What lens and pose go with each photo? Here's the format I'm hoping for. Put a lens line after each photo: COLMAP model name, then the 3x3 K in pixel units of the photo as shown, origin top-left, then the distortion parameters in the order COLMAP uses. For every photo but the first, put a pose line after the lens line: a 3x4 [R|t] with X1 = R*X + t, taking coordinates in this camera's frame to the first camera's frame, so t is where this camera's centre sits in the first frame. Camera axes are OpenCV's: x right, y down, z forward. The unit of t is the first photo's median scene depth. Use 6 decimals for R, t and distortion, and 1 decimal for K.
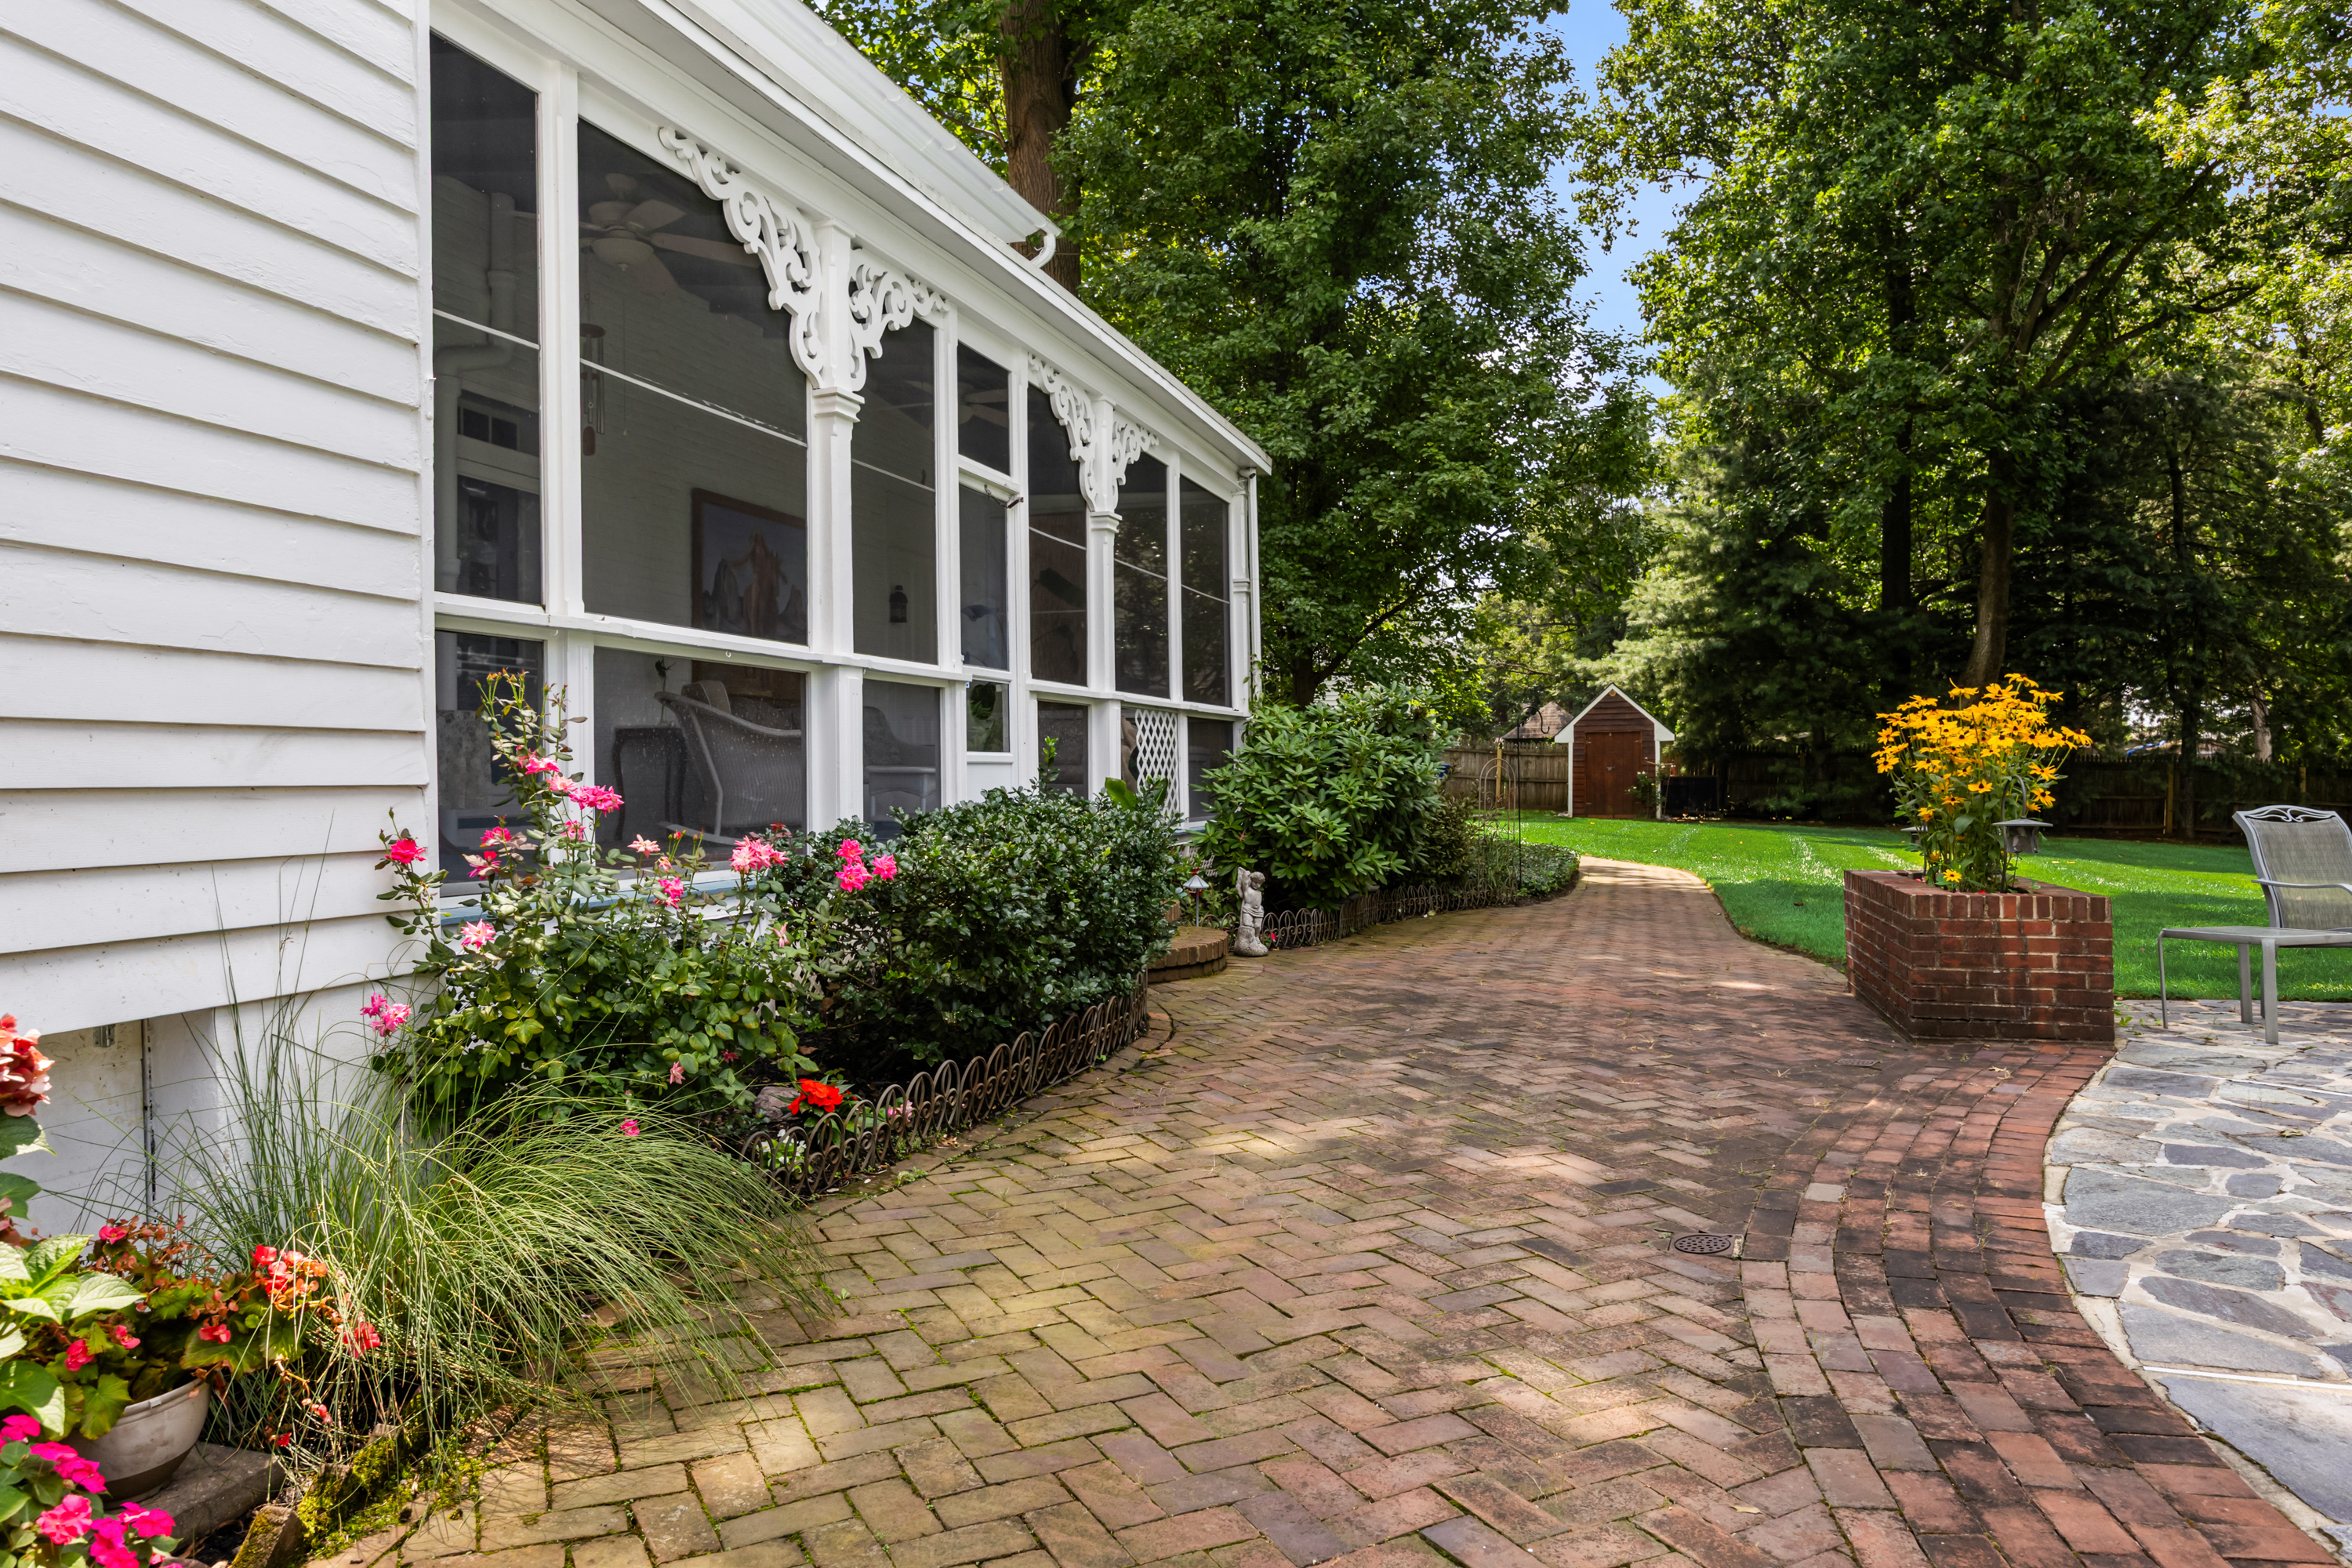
lens RADIAL K [[1557.2, 0, 1174.9], [0, 1557.2, 789.5], [0, 0, 1]] dist [0.001816, 0.000772]
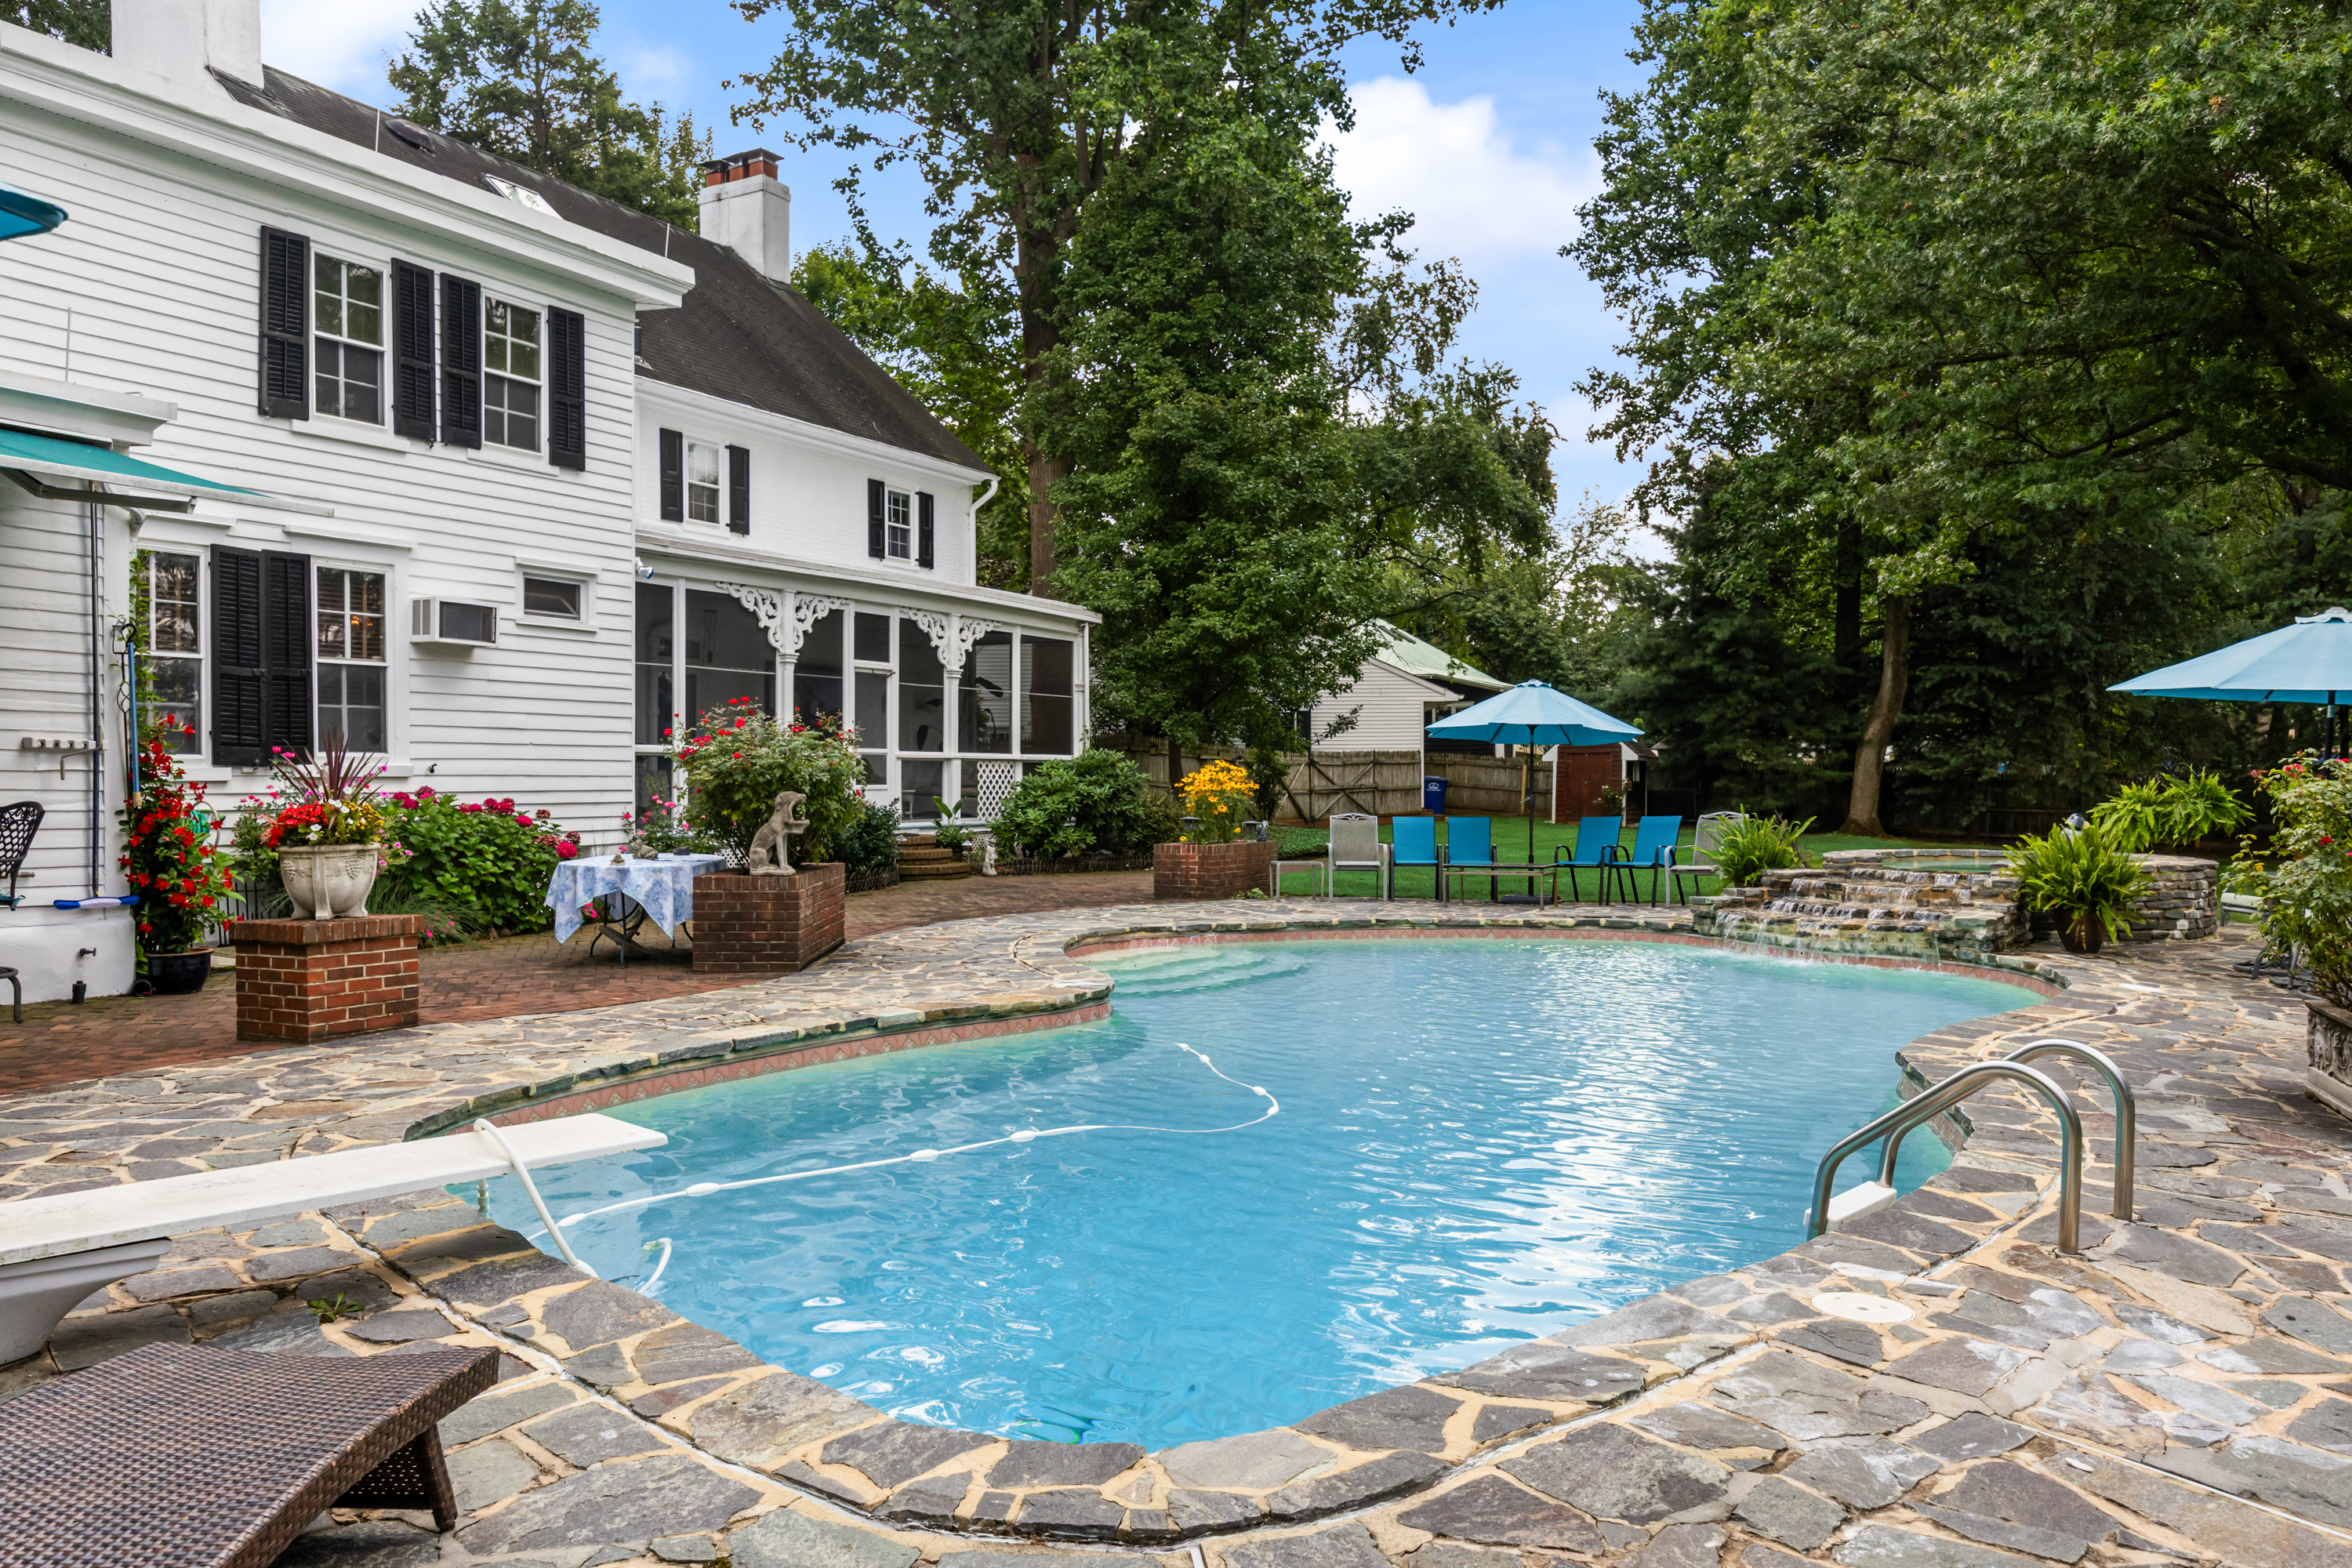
lens RADIAL K [[1735.5, 0, 1173.8], [0, 1735.5, 780.2], [0, 0, 1]] dist [0.004631, 0.000439]
pose [[0.984005, 0.008221, -0.177950, 0.769954], [-0.009162, 0.999948, -0.004470, -0.022624], [0.177904, 0.006029, 0.984029, -1.443798]]
